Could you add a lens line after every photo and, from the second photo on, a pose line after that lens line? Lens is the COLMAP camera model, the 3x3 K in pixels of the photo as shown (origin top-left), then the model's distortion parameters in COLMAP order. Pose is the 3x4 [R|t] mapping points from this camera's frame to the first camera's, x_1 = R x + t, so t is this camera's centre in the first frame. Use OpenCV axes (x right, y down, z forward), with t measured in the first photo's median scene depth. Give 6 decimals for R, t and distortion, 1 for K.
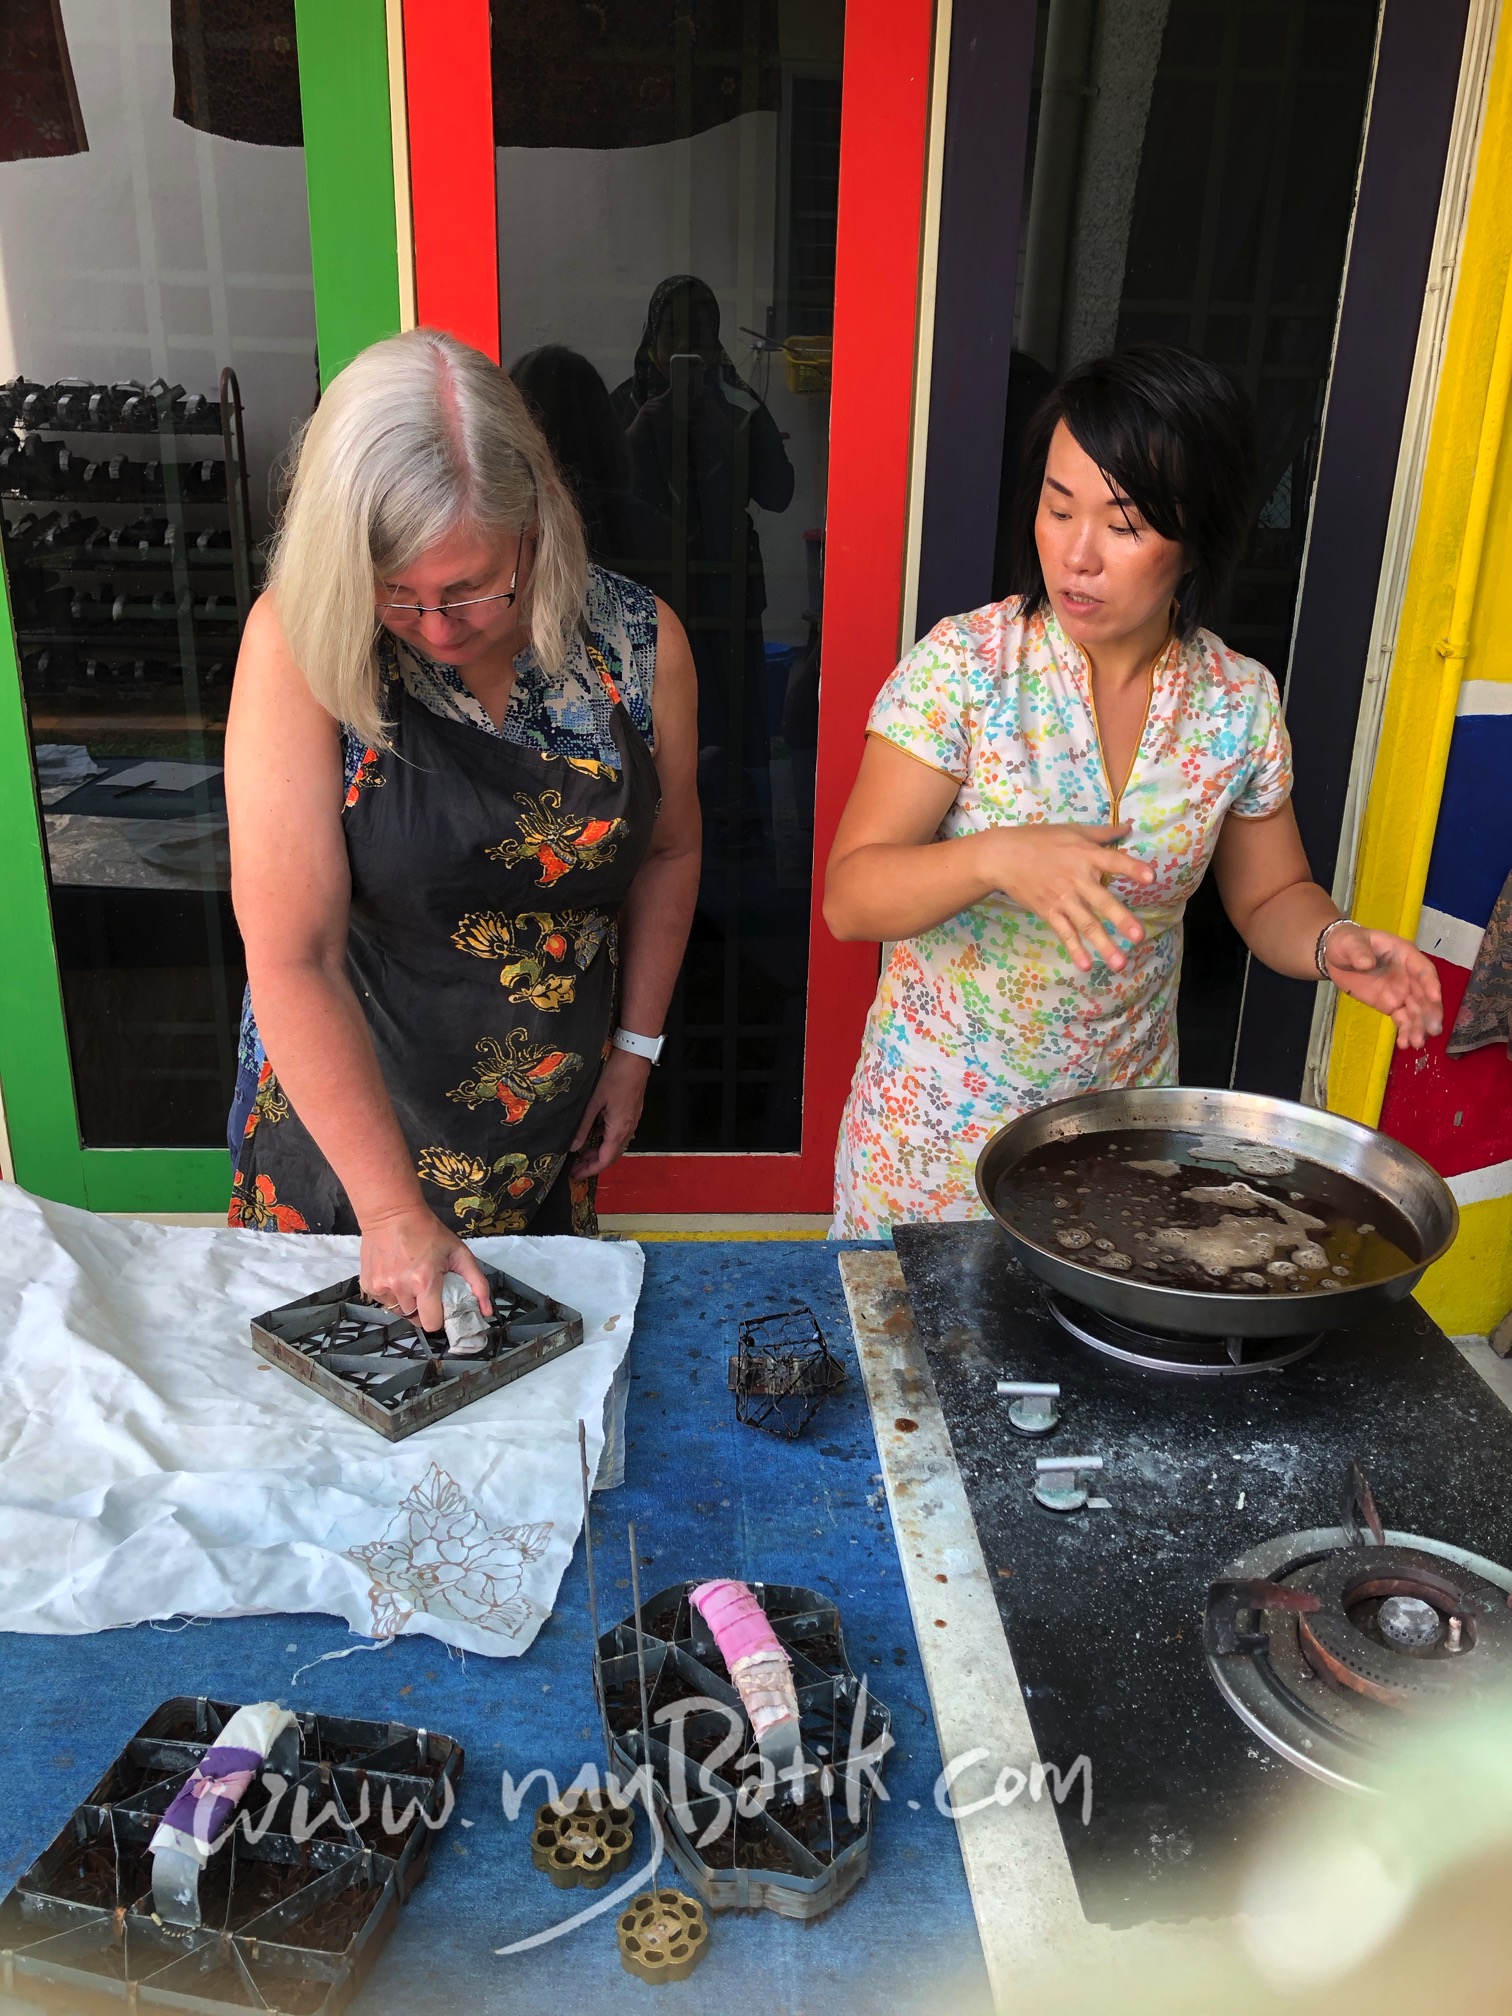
lens RADIAL K [[1632.8, 0, 755.2], [0, 1632.8, 1017.9], [0, 0, 1]] dist [0.069462, 0.006792]
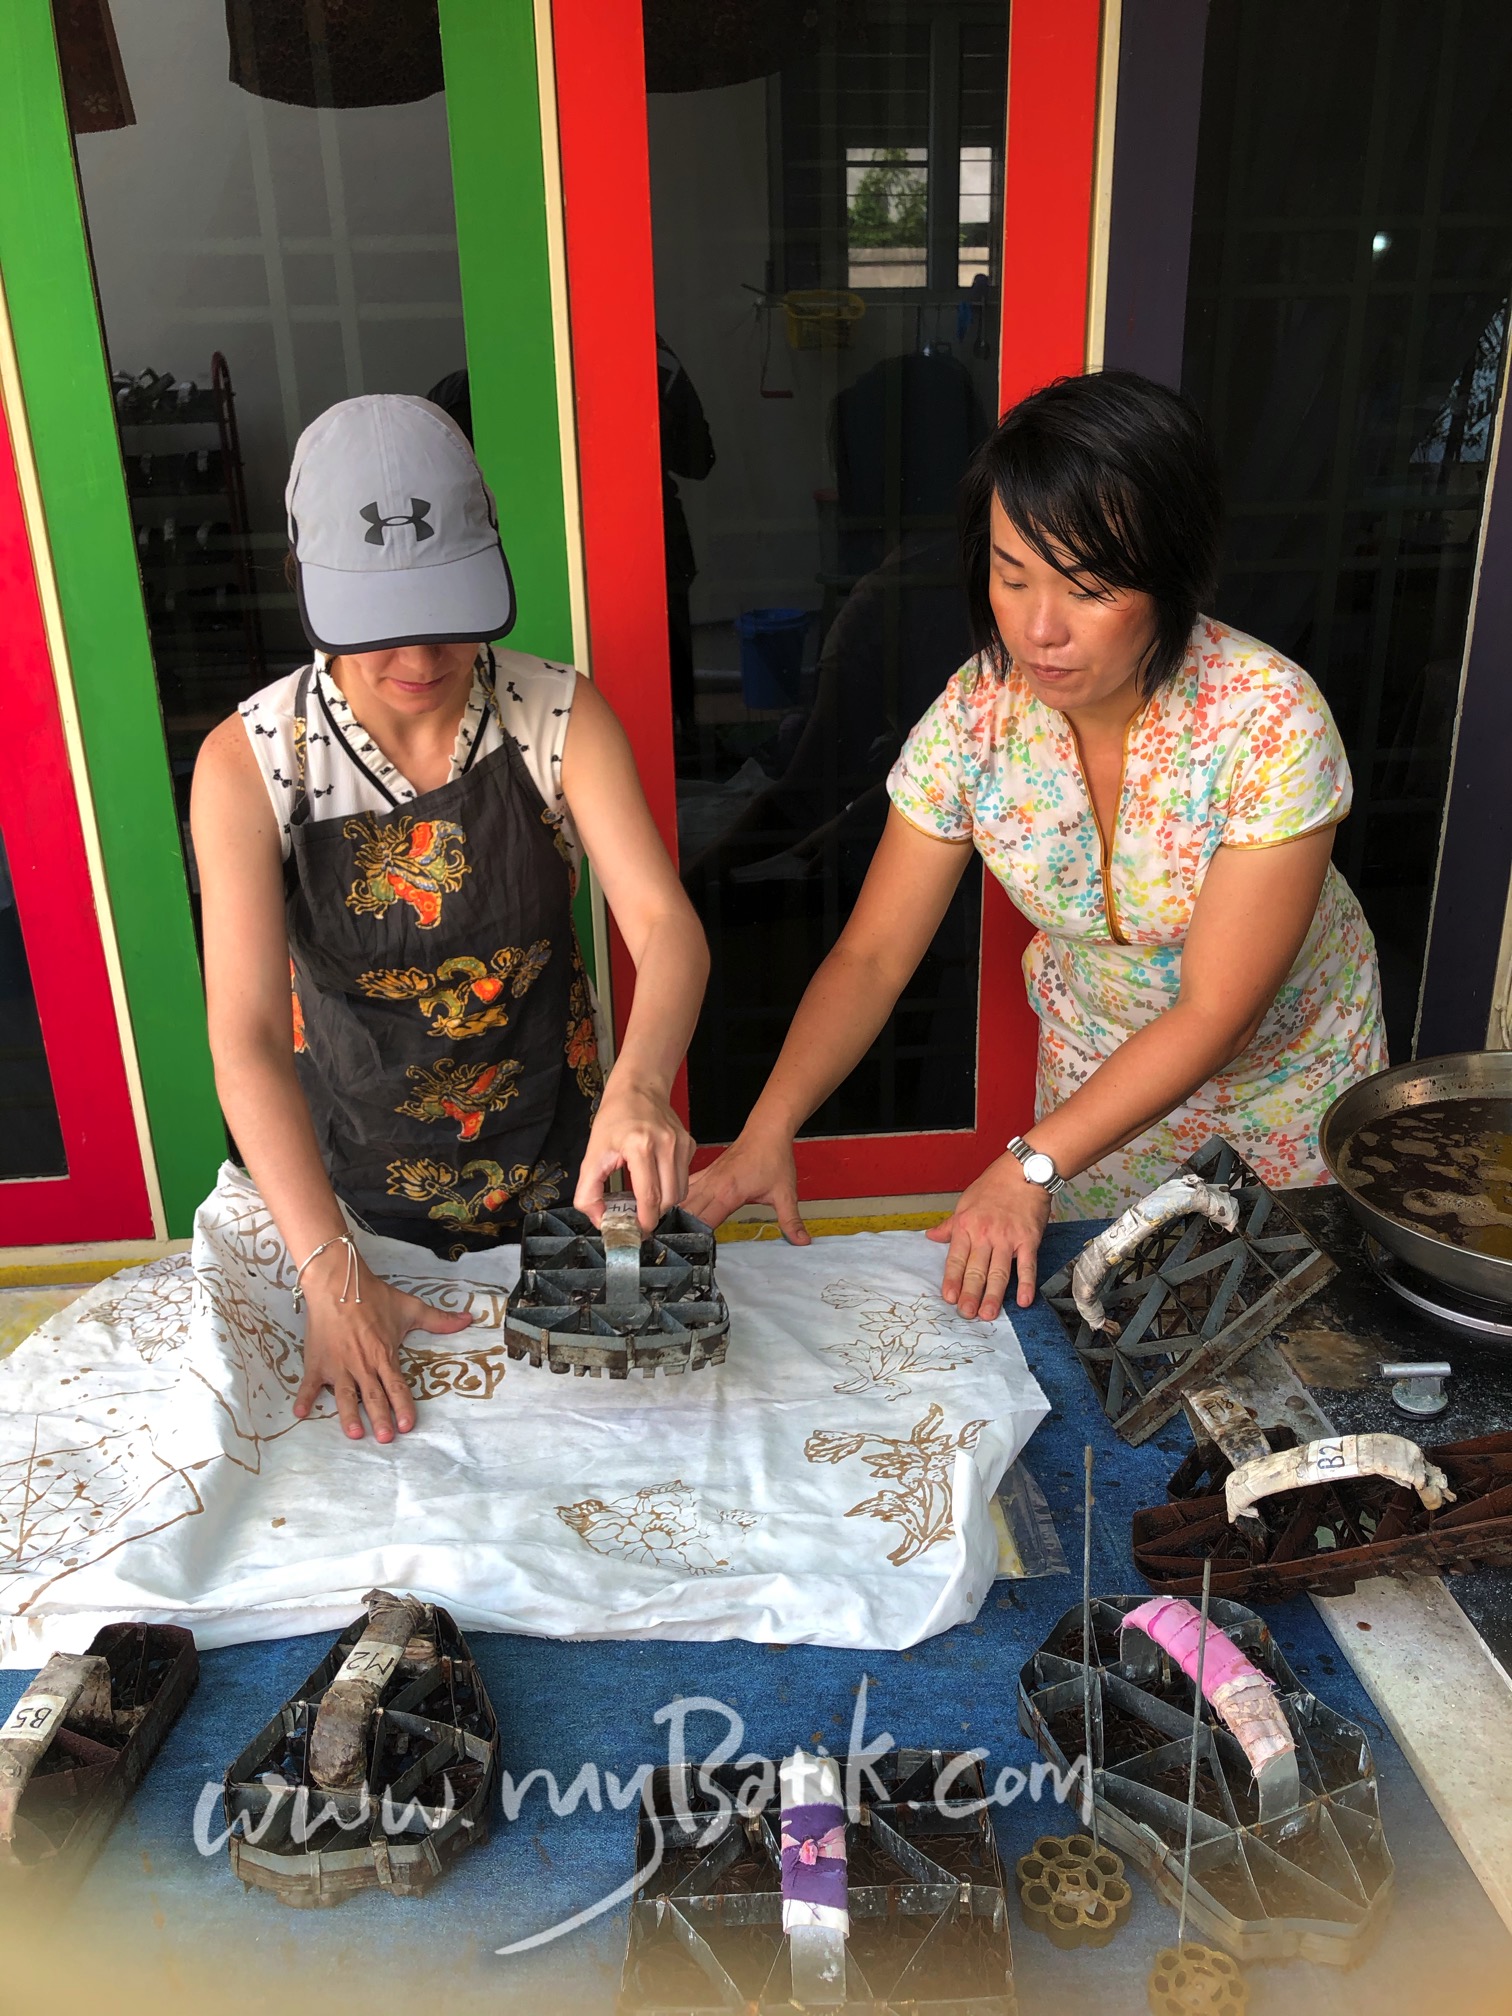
lens RADIAL K [[1657.7, 0, 756.0], [0, 1657.7, 1008.0], [0, 0, 1]] dist [0.068426, -0.014145]
pose [[0.997151, -0.064749, 0.038685, -0.229160], [0.064479, 0.997885, 0.008206, -0.011059], [-0.039135, -0.005688, 0.999218, 0.060946]]
